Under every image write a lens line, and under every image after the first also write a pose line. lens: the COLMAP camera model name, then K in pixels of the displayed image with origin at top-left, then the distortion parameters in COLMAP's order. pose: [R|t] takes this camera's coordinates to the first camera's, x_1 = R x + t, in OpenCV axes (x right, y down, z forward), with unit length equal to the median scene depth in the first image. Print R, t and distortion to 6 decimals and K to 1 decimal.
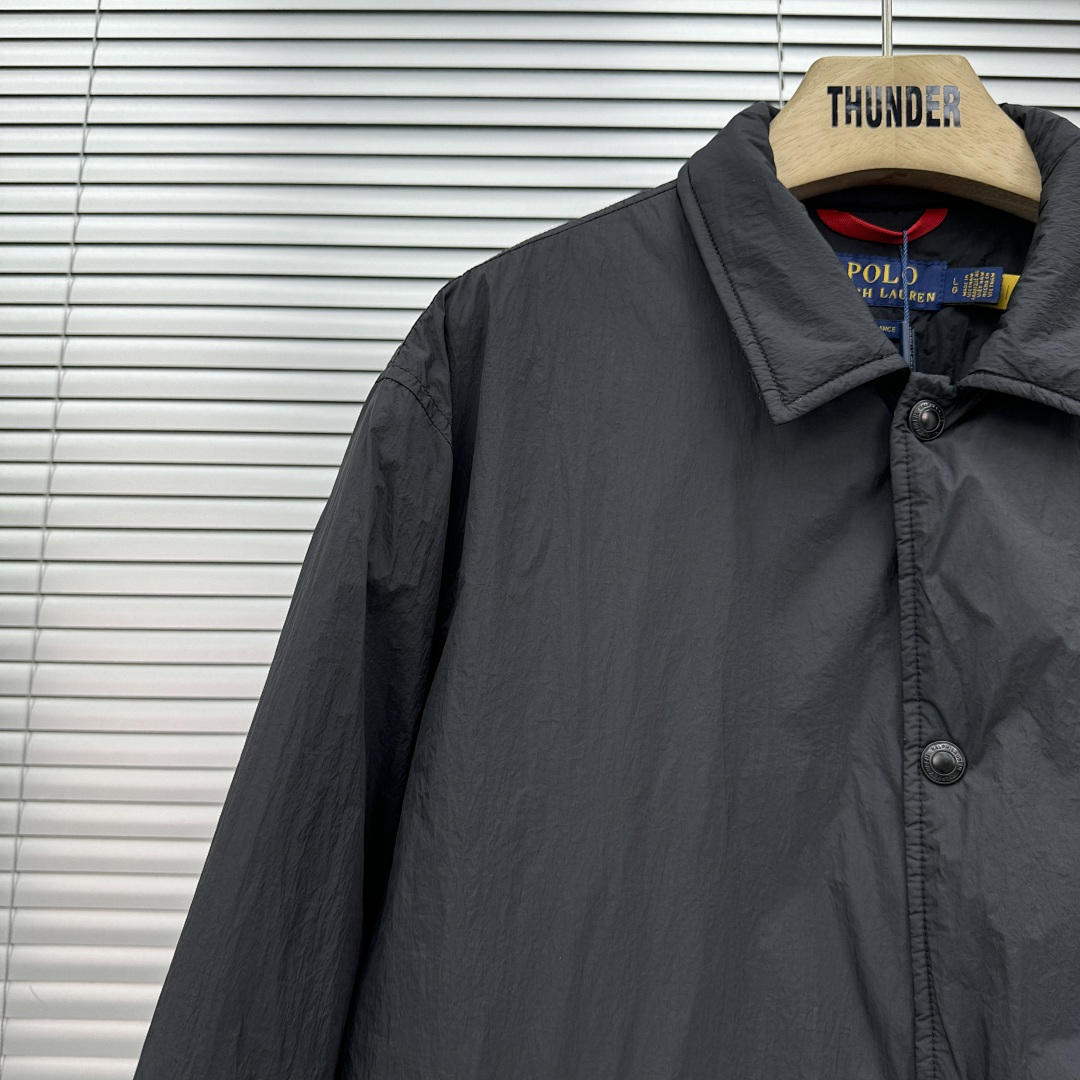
lens RADIAL K [[1016.3, 0, 544.5], [0, 1016.3, 519.9], [0, 0, 1]] dist [-0.023100, 0.000000]
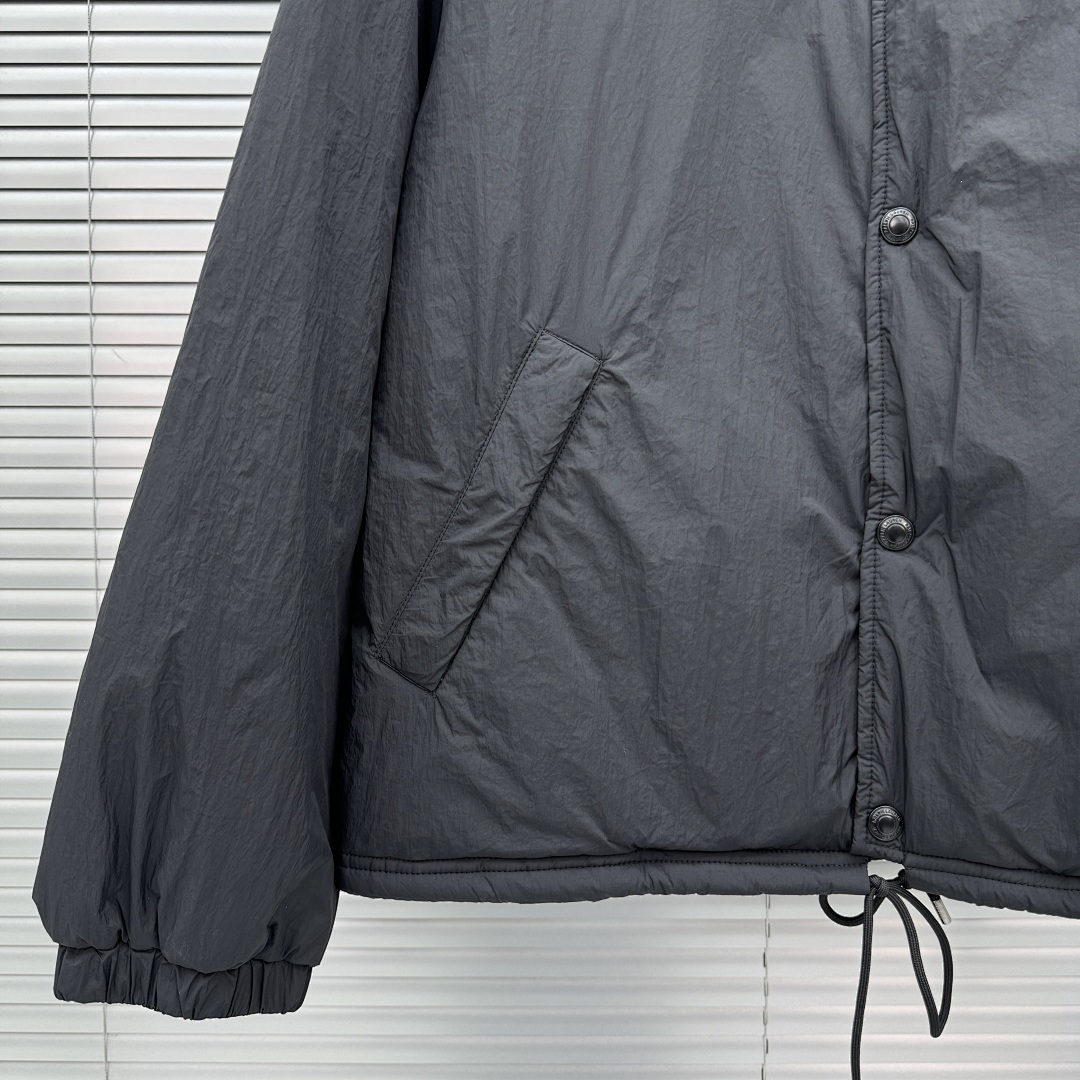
lens RADIAL K [[1016.3, 0, 543.3], [0, 1016.3, 531.0], [0, 0, 1]] dist [-0.023100, 0.000000]
pose [[0.999950, -0.009941, 0.001449, -0.038617], [0.009423, 0.978089, 0.207976, 0.687257], [-0.003485, -0.207952, 0.978133, -0.290291]]
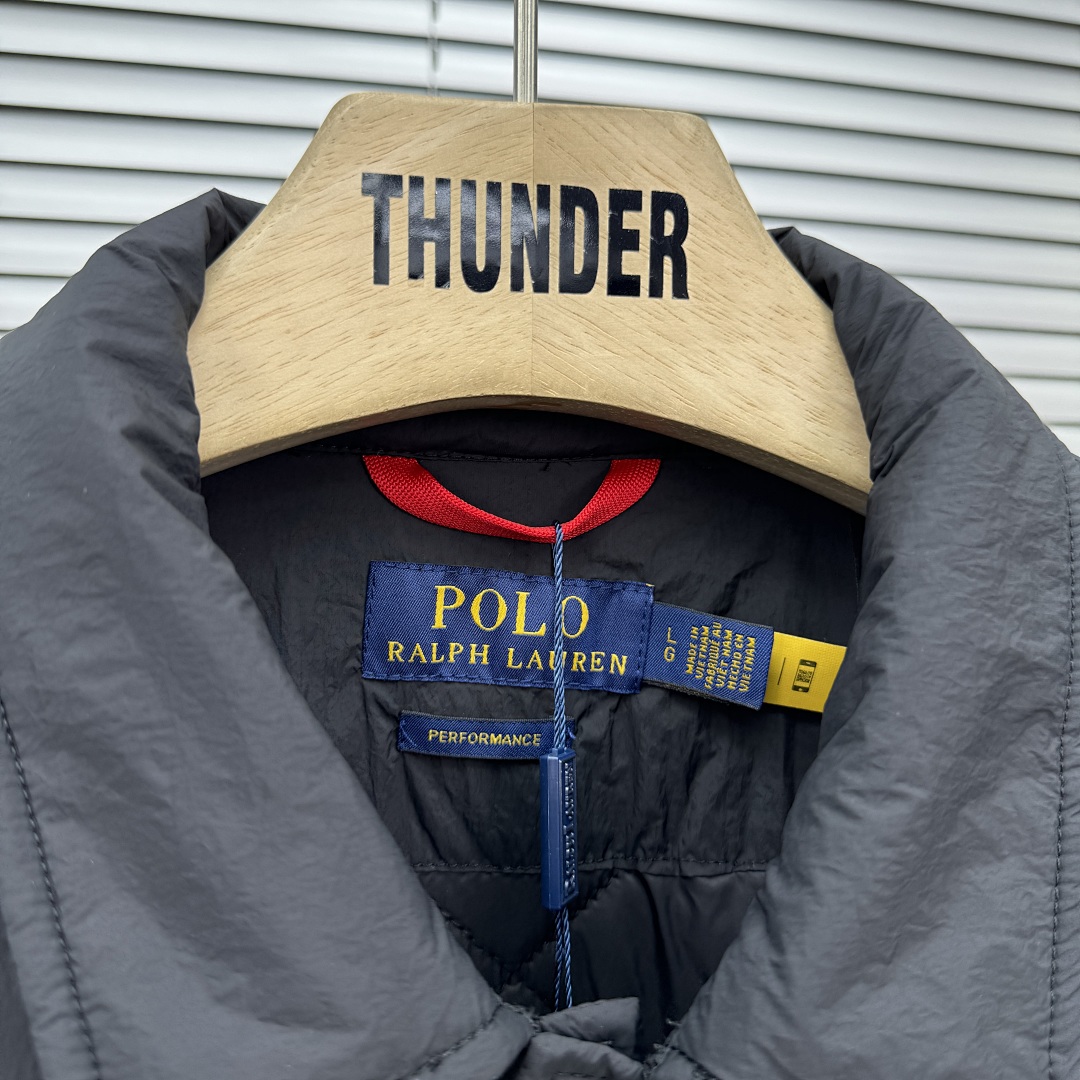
lens RADIAL K [[1016.3, 0, 531.8], [0, 1016.3, 534.7], [0, 0, 1]] dist [-0.023100, 0.000000]
pose [[0.978503, -0.010473, 0.205969, 0.298994], [-0.006847, 0.996510, 0.083196, -0.370403], [-0.206121, -0.082818, 0.975016, 0.682258]]
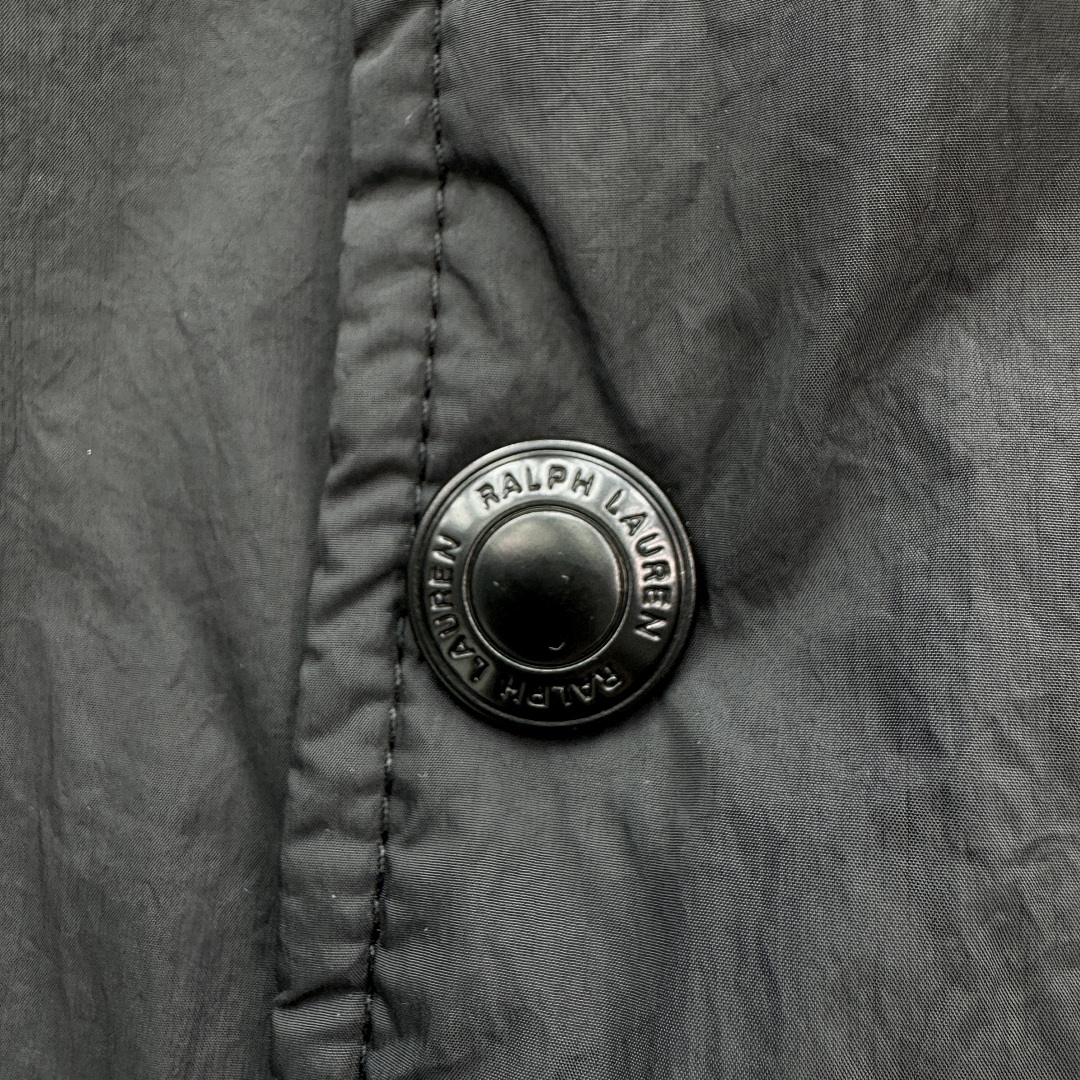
lens RADIAL K [[1016.3, 0, 550.3], [0, 1016.3, 443.0], [0, 0, 1]] dist [-0.023100, 0.000000]
pose [[0.983007, 0.035523, 0.180098, 0.365064], [-0.057652, 0.991199, 0.119166, 0.201185], [-0.174280, -0.127524, 0.976404, 0.854822]]
